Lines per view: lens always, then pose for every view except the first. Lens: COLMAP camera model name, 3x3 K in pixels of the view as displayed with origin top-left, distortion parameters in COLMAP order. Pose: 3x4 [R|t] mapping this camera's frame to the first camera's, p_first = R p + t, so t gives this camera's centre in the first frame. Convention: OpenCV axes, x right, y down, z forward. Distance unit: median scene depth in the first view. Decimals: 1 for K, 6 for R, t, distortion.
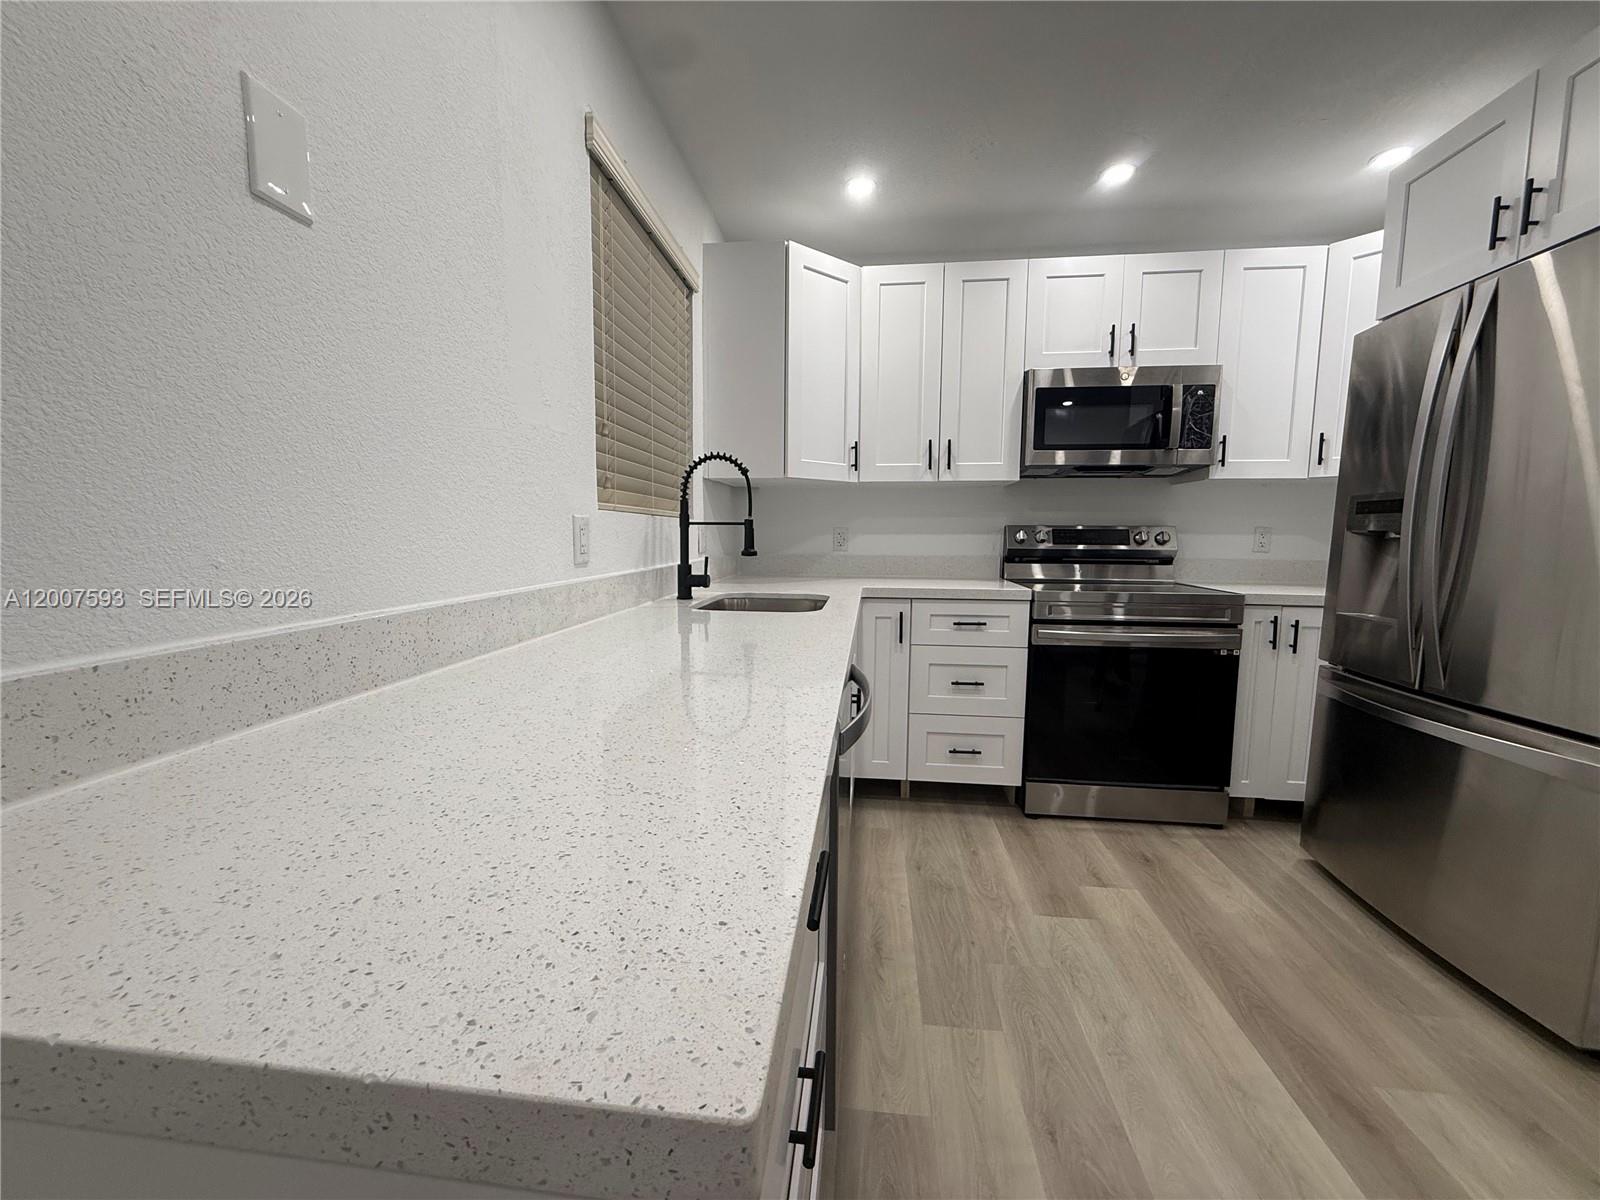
lens RADIAL K [[638.5, 0, 799.9], [0, 638.5, 599.9], [0, 0, 1]] dist [0.001909, -0.000055]
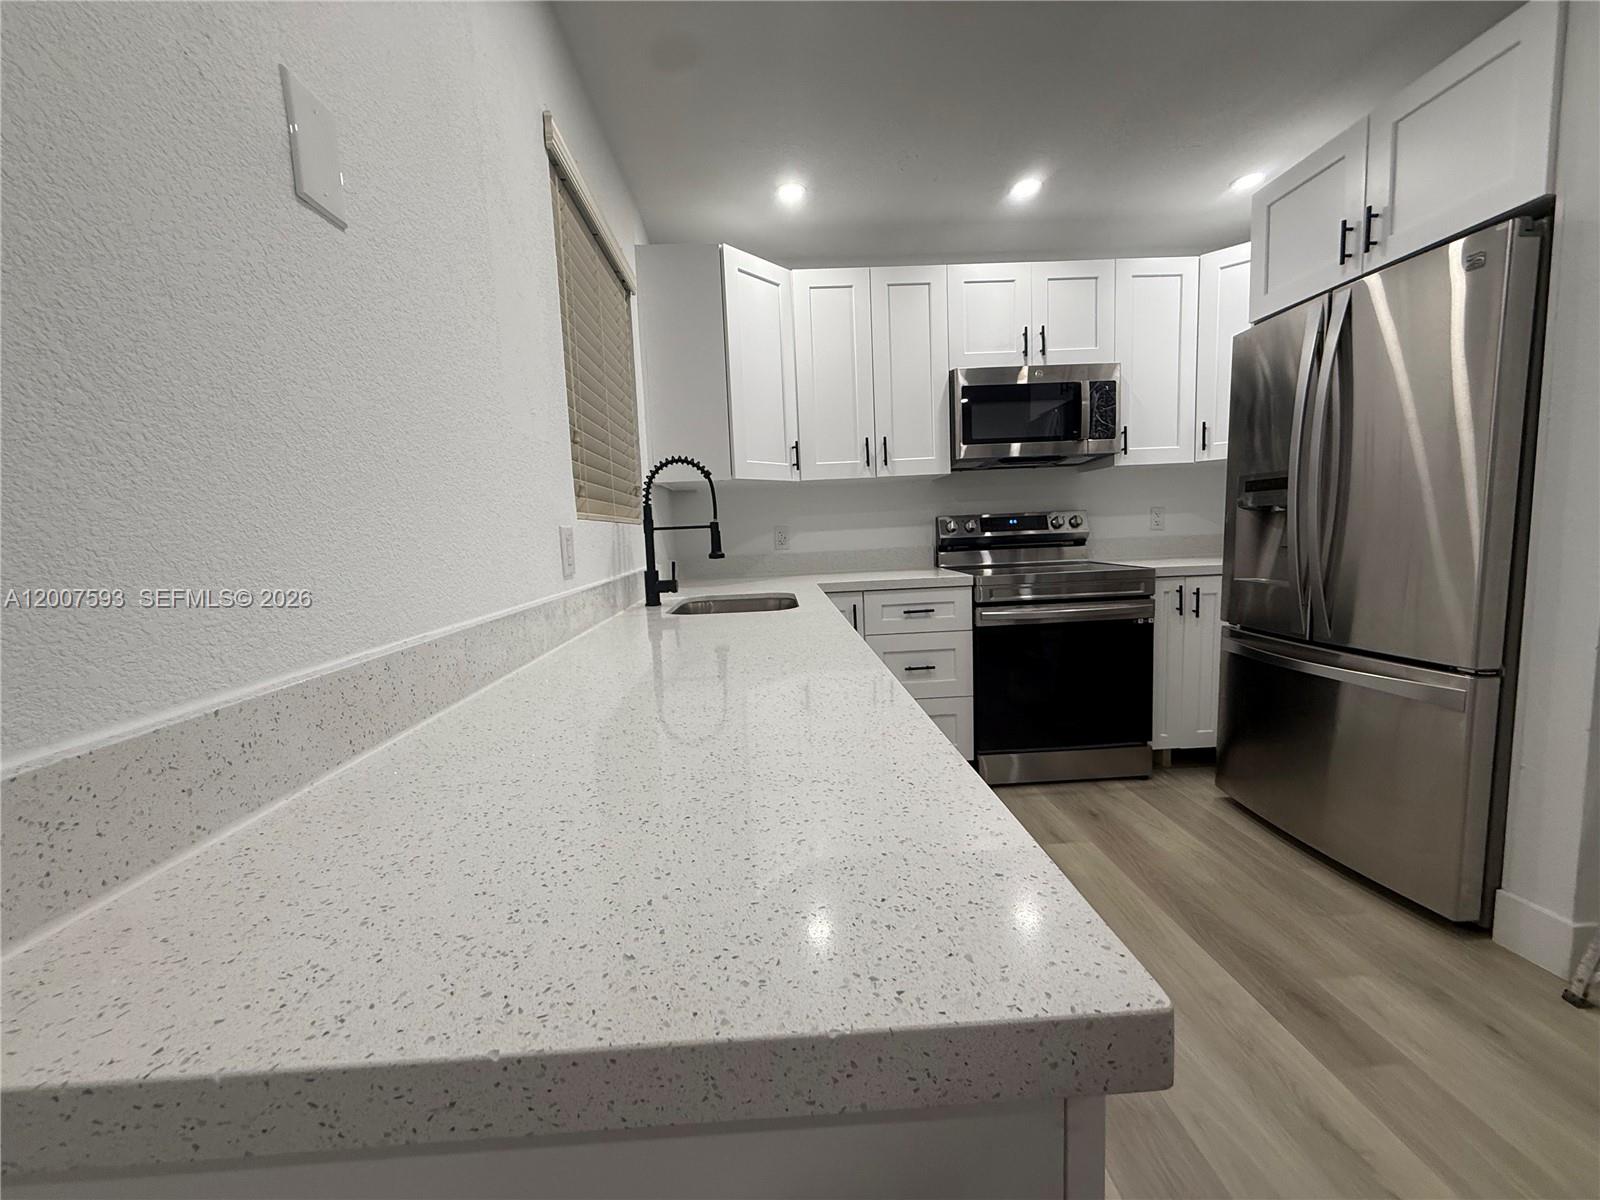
lens RADIAL K [[638.5, 0, 802.9], [0, 638.5, 598.6], [0, 0, 1]] dist [0.001909, -0.000055]
pose [[0.985896, -0.066578, 0.153548, -0.116845], [0.066690, 0.997764, 0.004425, -0.001413], [-0.153499, 0.005878, 0.988131, -0.012146]]
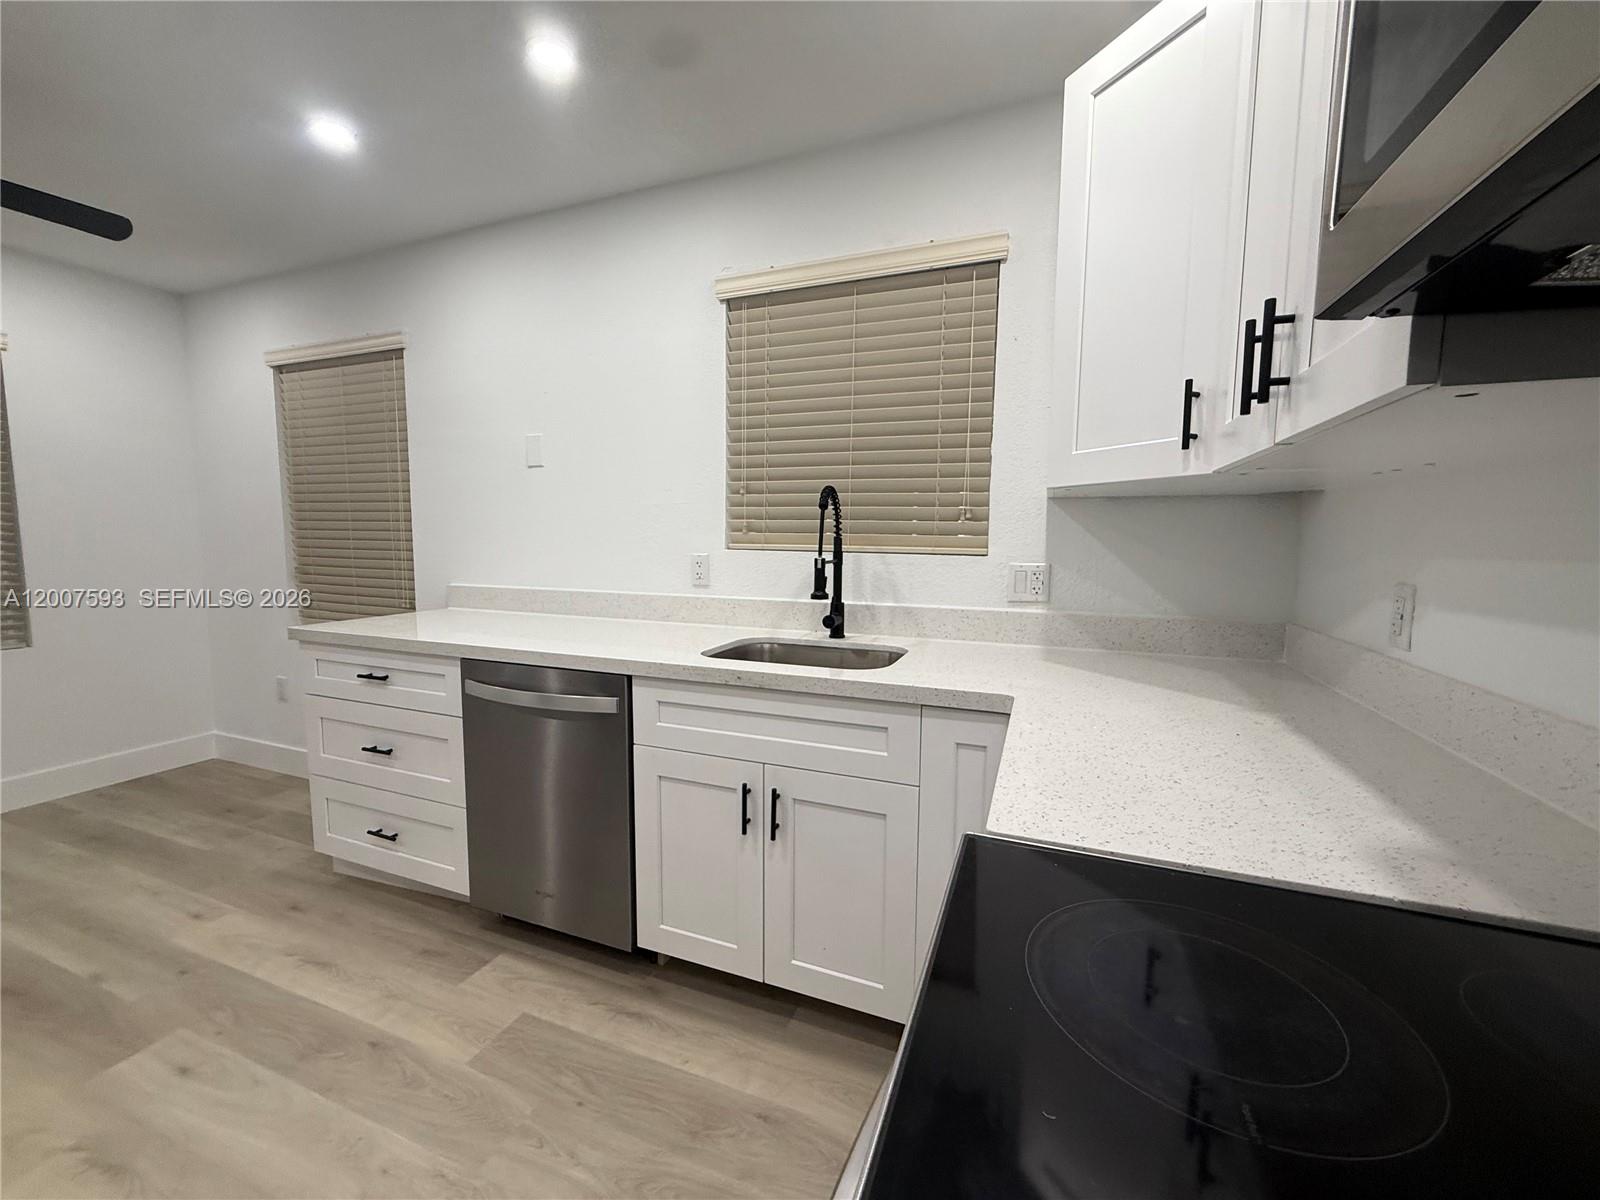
lens RADIAL K [[638.5, 0, 791.7], [0, 638.5, 604.1], [0, 0, 1]] dist [0.001909, -0.000055]
pose [[-0.267406, 0.094314, -0.958957, 0.856764], [-0.104798, 0.986449, 0.126240, -0.184687], [0.957868, 0.134254, -0.253898, 1.307330]]
